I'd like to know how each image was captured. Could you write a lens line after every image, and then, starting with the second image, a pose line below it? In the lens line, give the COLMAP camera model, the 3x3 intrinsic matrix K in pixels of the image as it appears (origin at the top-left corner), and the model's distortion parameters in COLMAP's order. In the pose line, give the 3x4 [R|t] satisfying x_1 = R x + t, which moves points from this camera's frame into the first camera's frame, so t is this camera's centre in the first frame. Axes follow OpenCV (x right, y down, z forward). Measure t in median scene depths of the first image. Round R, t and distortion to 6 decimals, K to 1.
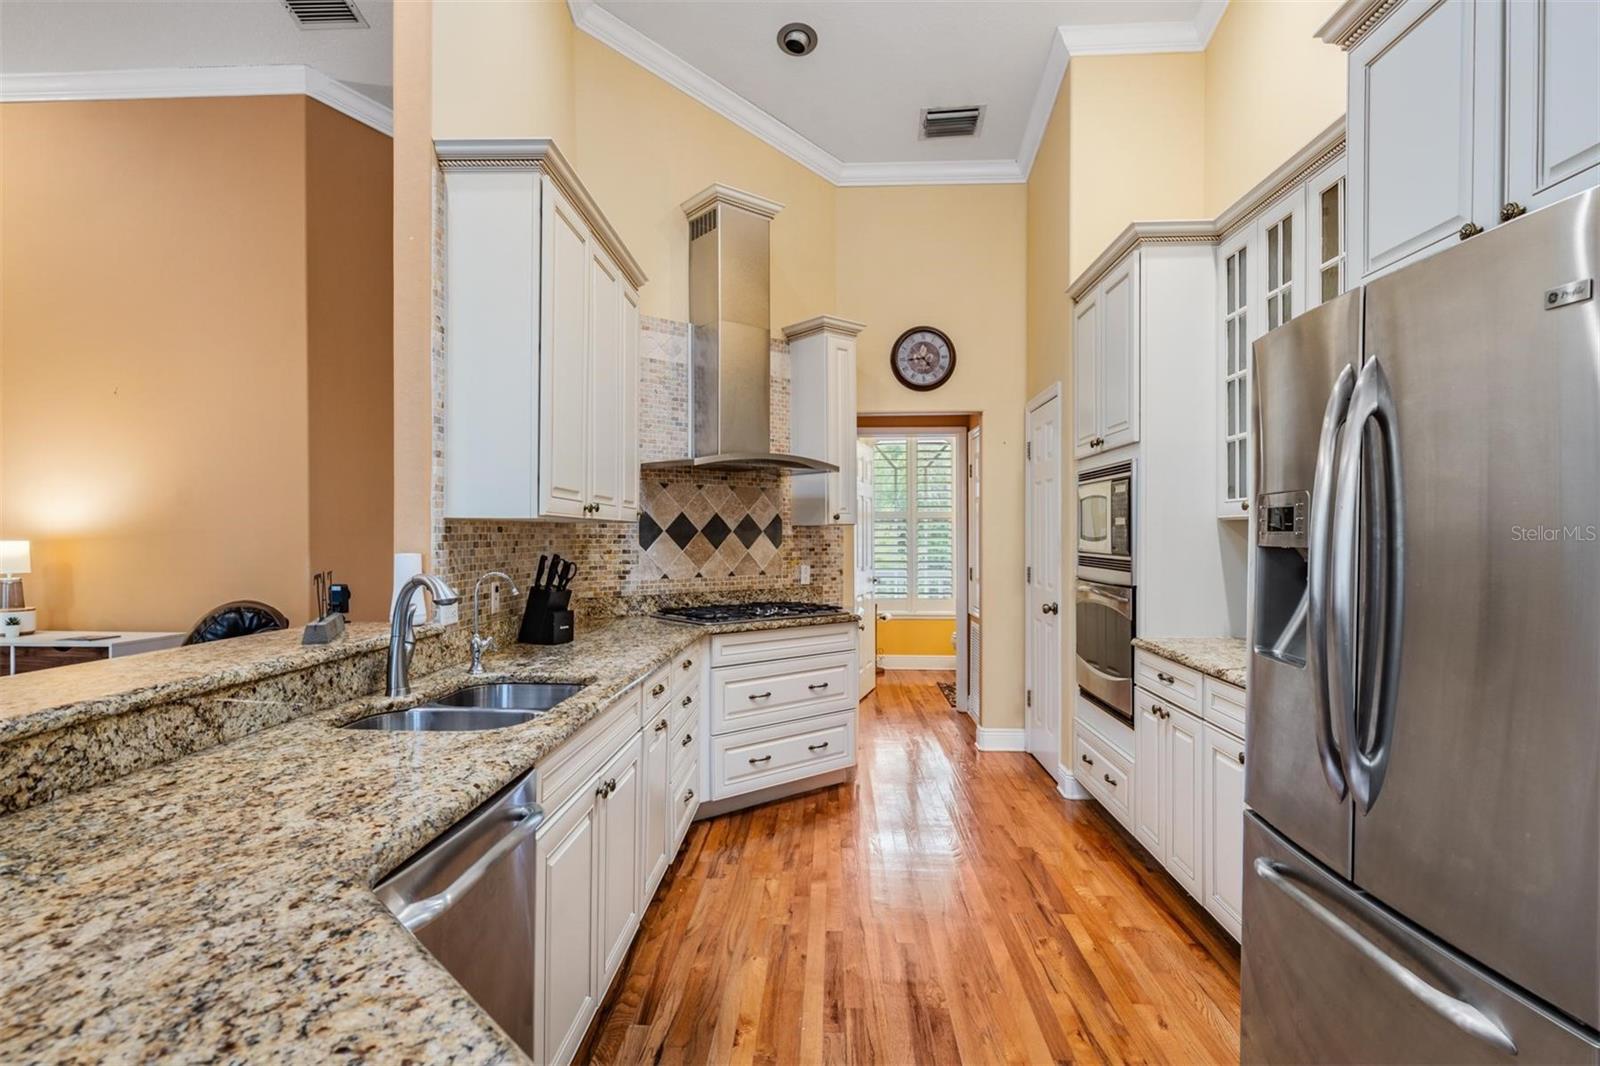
lens RADIAL K [[825.4, 0, 787.5], [0, 825.4, 542.1], [0, 0, 1]] dist [0.002868, -0.000260]
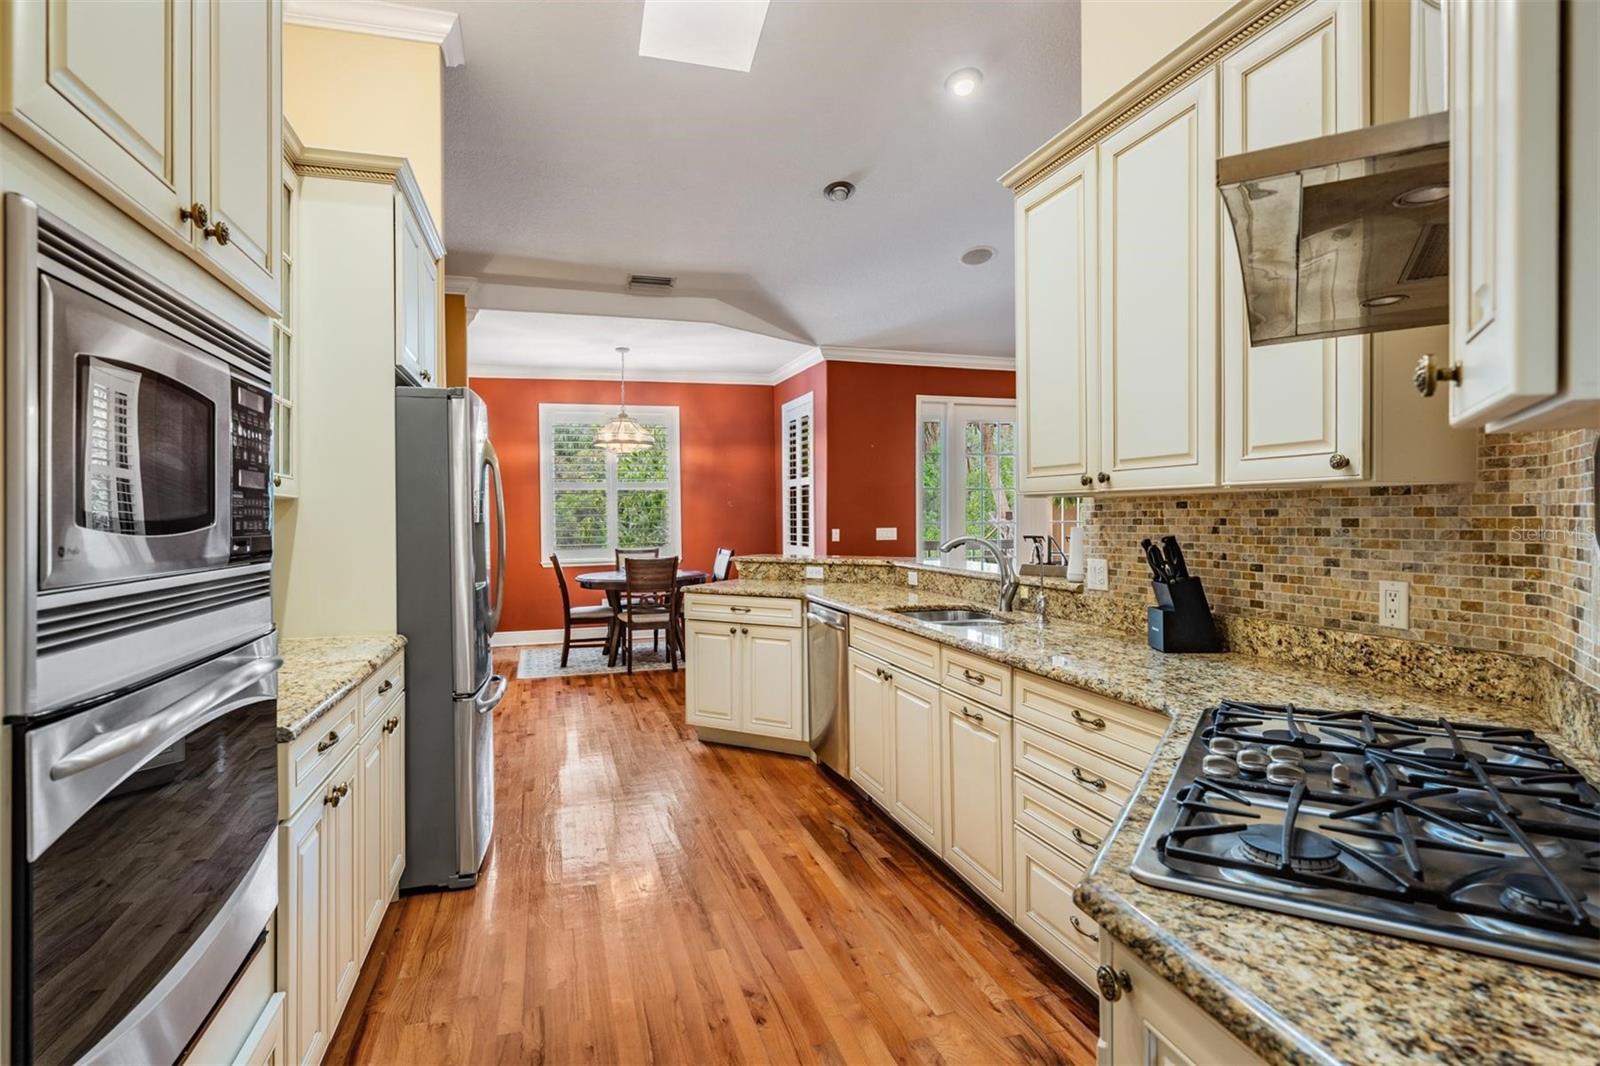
lens RADIAL K [[829.2, 0, 790.3], [0, 829.2, 509.2], [0, 0, 1]] dist [0.003121, -0.000777]
pose [[-0.943442, 0.001174, -0.331537, 0.246273], [0.001410, 0.999999, -0.000473, -0.008389], [0.331536, -0.000914, -0.943442, 1.258978]]
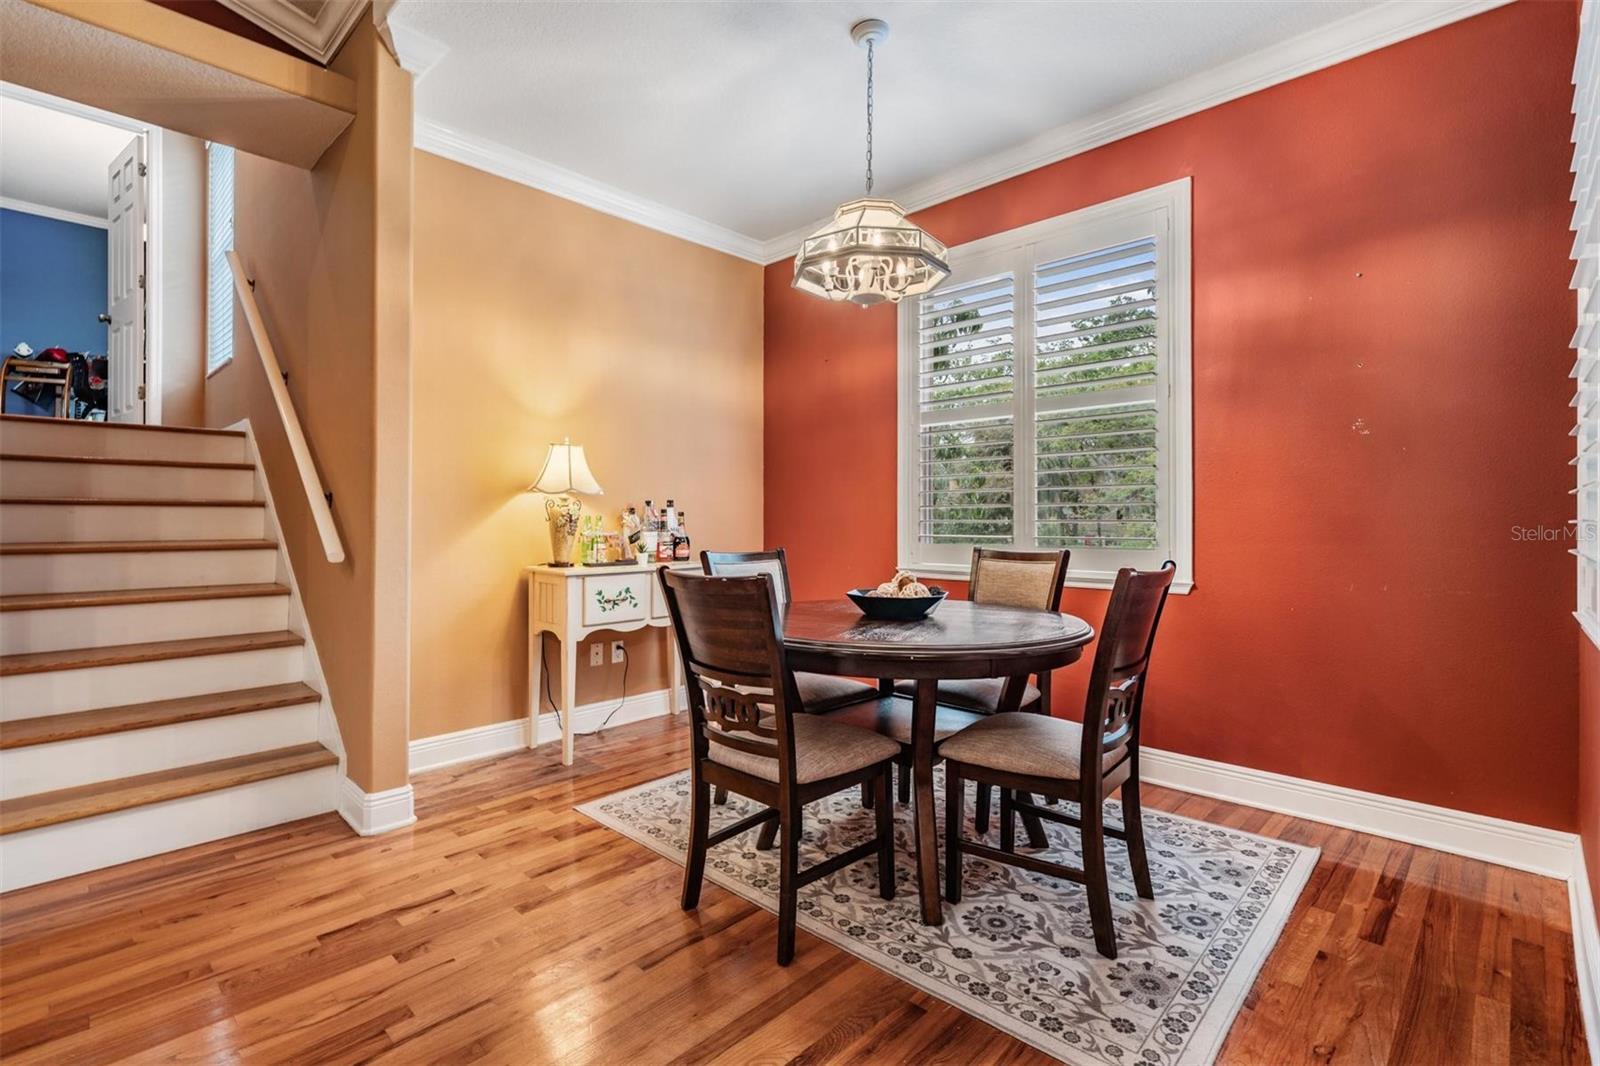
lens RADIAL K [[743.1, 0, 769.5], [0, 743.1, 517.9], [0, 0, 1]] dist [0.024216, -0.000010]
pose [[-0.742460, -0.004504, 0.669875, -0.394017], [-0.002625, 0.999989, 0.003814, 0.054362], [-0.669885, 0.001073, -0.742464, -0.068391]]
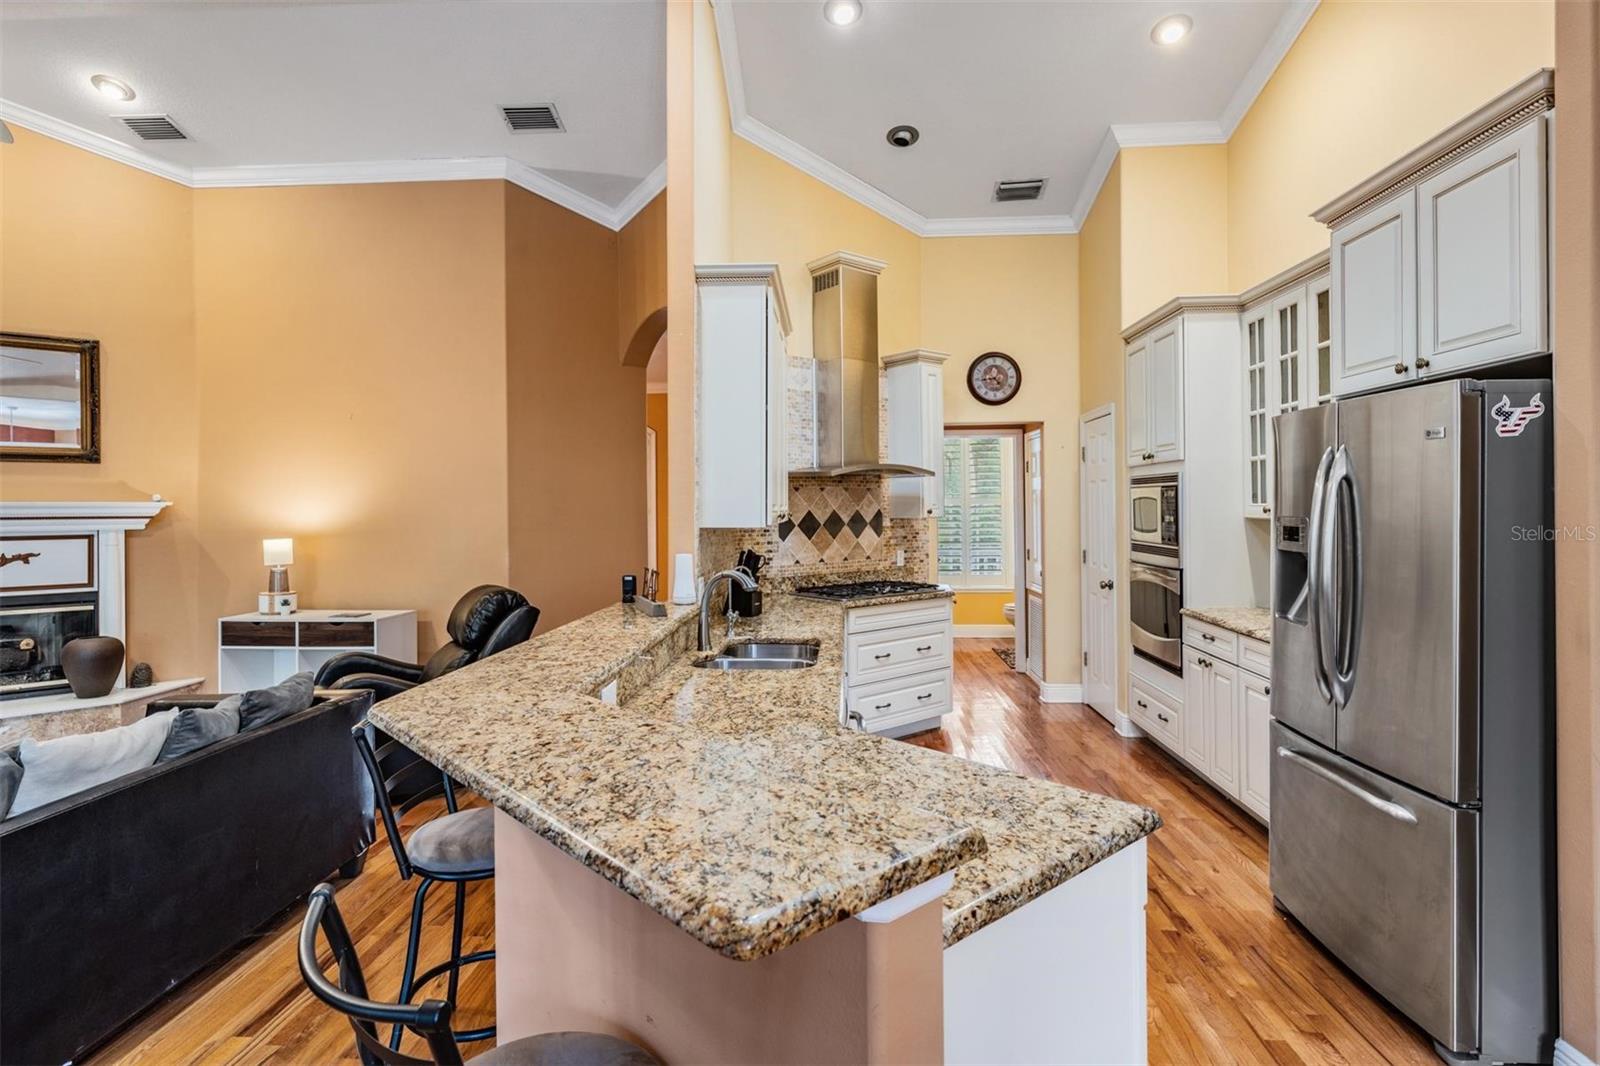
lens RADIAL K [[829.2, 0, 790.3], [0, 829.2, 509.2], [0, 0, 1]] dist [0.003121, -0.000777]
pose [[0.999933, -0.009211, -0.007069, -0.158840], [0.009168, 0.999940, -0.005966, -0.032593], [0.007124, 0.005900, 0.999957, -0.270000]]
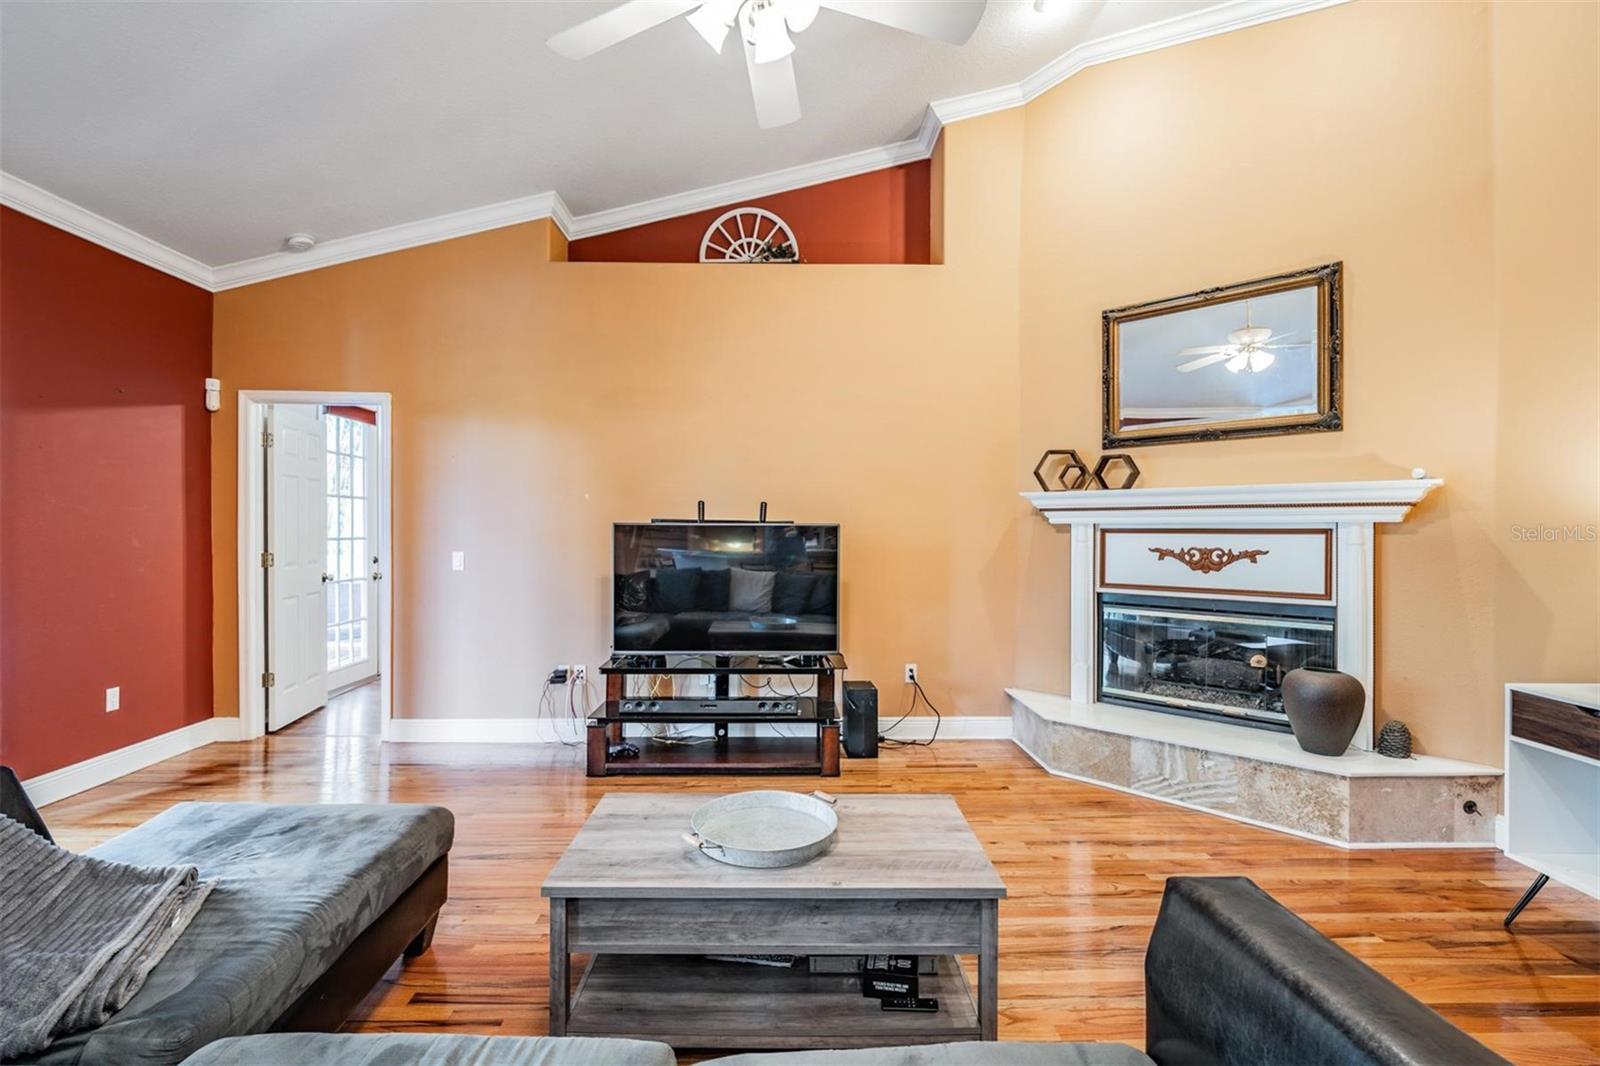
lens RADIAL K [[715.8, 0, 794.9], [0, 715.8, 530.8], [0, 0, 1]] dist [-0.001181, -0.000070]
pose [[0.083429, 0.001653, -0.996512, -0.497367], [-0.008715, 0.999962, 0.000929, -0.003350], [0.996476, 0.008607, 0.083440, 0.347098]]
